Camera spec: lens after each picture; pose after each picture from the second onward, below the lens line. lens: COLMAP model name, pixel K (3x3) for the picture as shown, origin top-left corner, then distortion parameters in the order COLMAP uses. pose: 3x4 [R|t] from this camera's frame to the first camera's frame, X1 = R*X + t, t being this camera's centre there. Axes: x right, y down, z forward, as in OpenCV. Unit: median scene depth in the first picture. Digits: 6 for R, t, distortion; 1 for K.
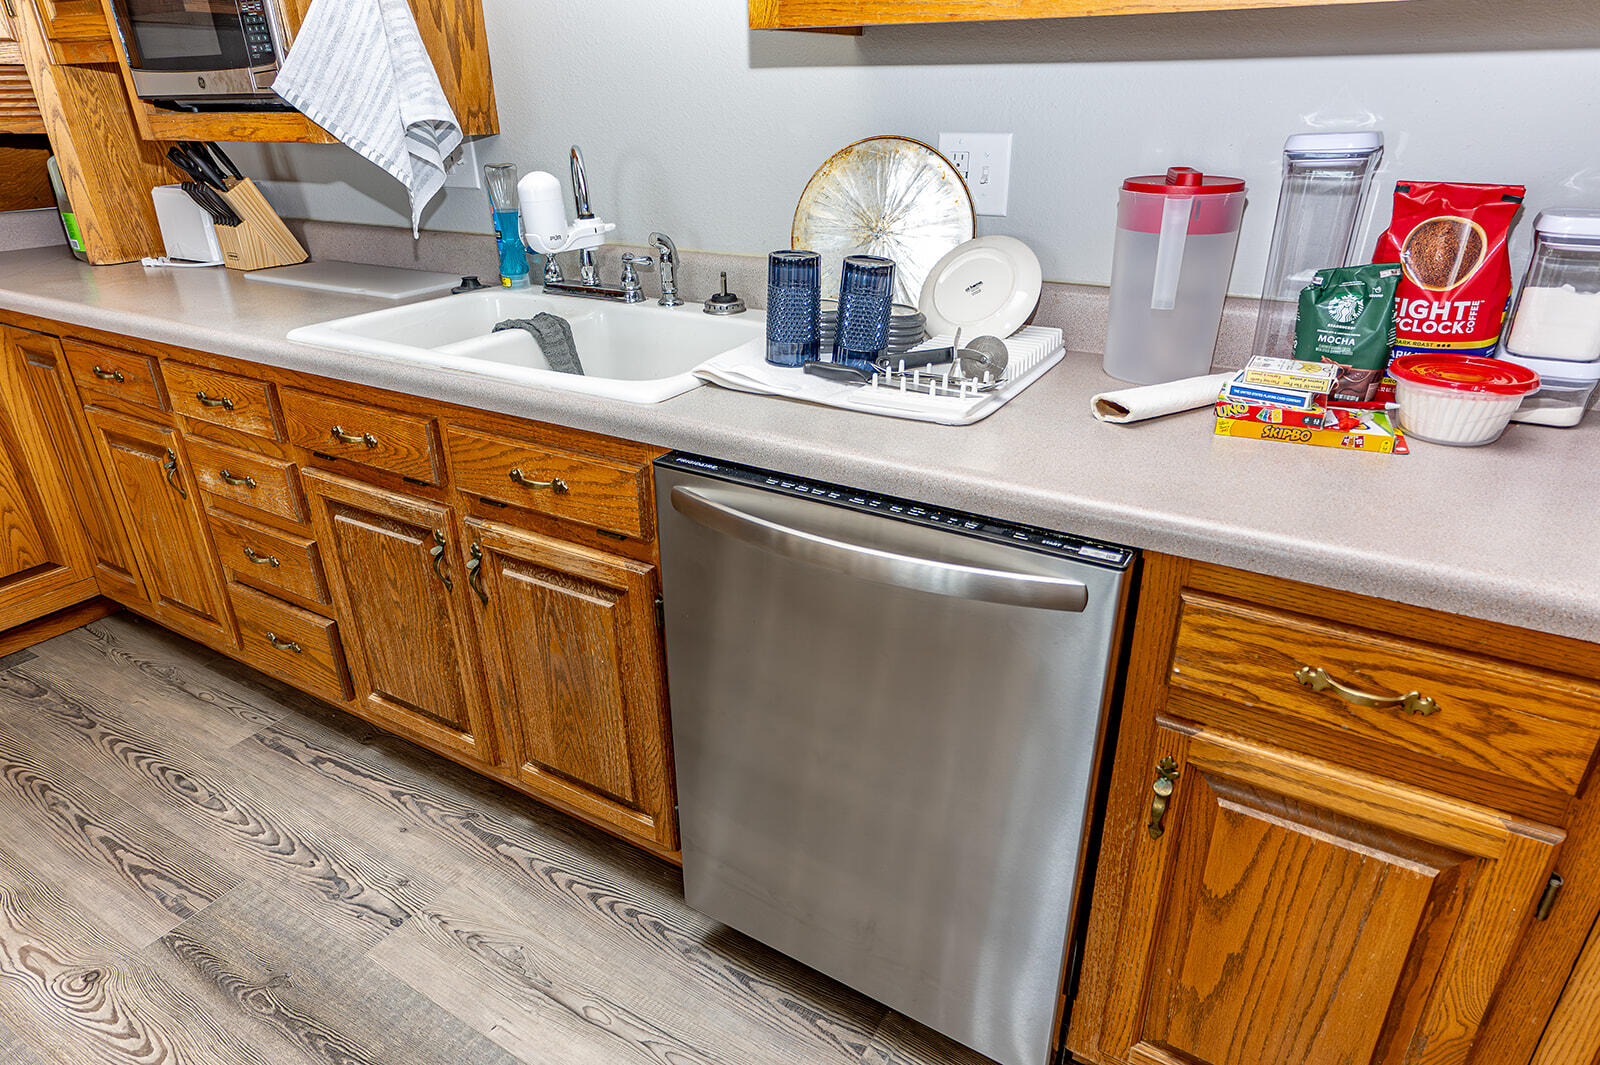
lens RADIAL K [[946.2, 0, 794.1], [0, 946.2, 537.3], [0, 0, 1]] dist [0.012163, 0.002161]
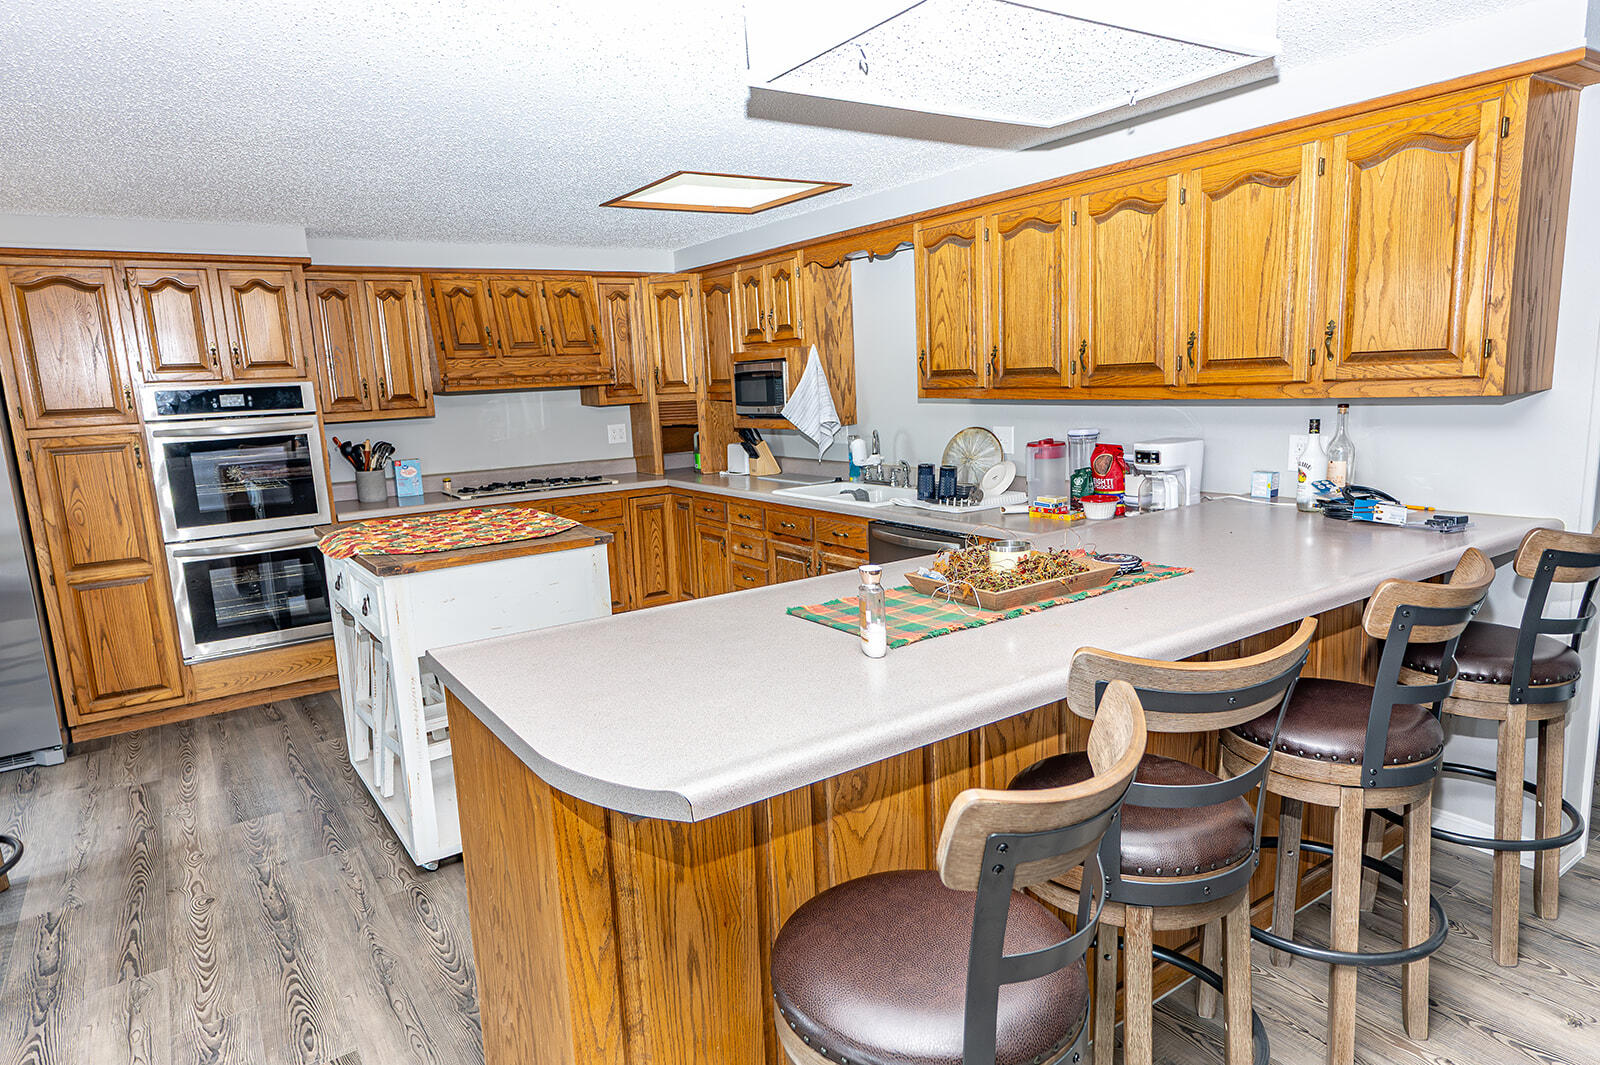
lens RADIAL K [[946.2, 0, 794.1], [0, 946.2, 537.3], [0, 0, 1]] dist [0.012163, 0.002161]
pose [[0.908454, 0.044588, -0.415601, 0.734258], [-0.148094, 0.964129, -0.220279, 0.548156], [0.390871, 0.261661, 0.882470, -1.489242]]
